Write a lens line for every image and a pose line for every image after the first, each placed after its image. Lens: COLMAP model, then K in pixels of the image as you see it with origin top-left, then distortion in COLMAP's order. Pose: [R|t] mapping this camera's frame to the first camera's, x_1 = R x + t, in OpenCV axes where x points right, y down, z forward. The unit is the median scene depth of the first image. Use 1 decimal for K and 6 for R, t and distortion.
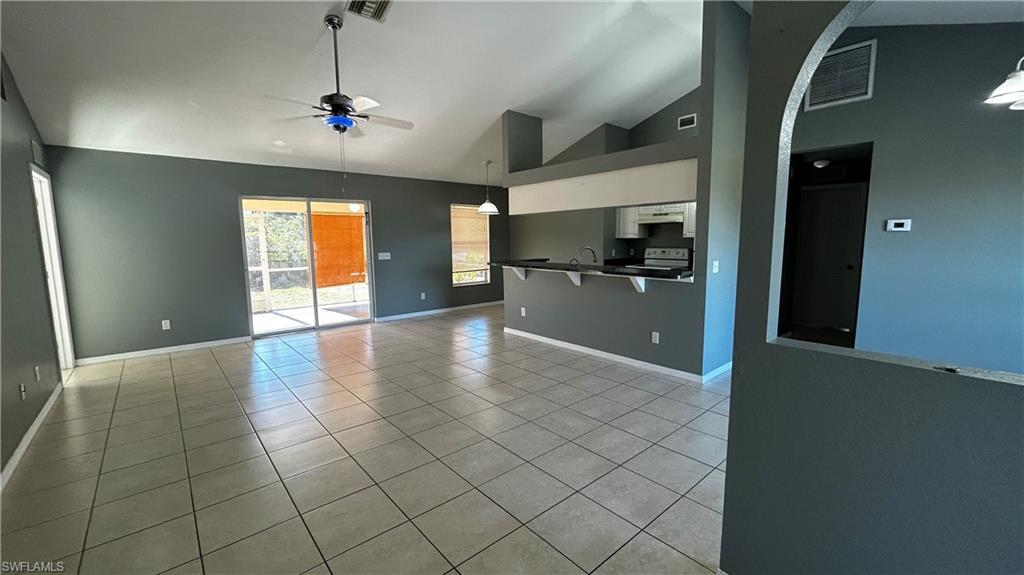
lens RADIAL K [[414.1, 0, 514.8], [0, 414.1, 290.5], [0, 0, 1]] dist [-0.003400, -0.000240]
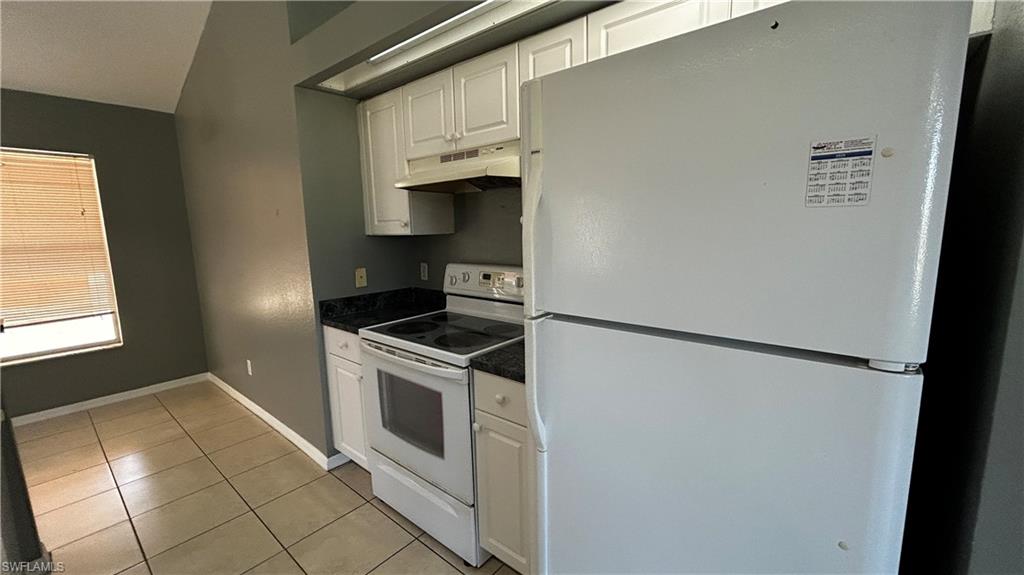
lens RADIAL K [[414.1, 0, 513.2], [0, 414.1, 286.5], [0, 0, 1]] dist [-0.003400, -0.000240]
pose [[0.989355, -0.028179, 0.142769, 0.337455], [0.025961, 0.999512, 0.017372, -0.092002], [-0.143189, -0.013481, 0.989604, 0.684007]]
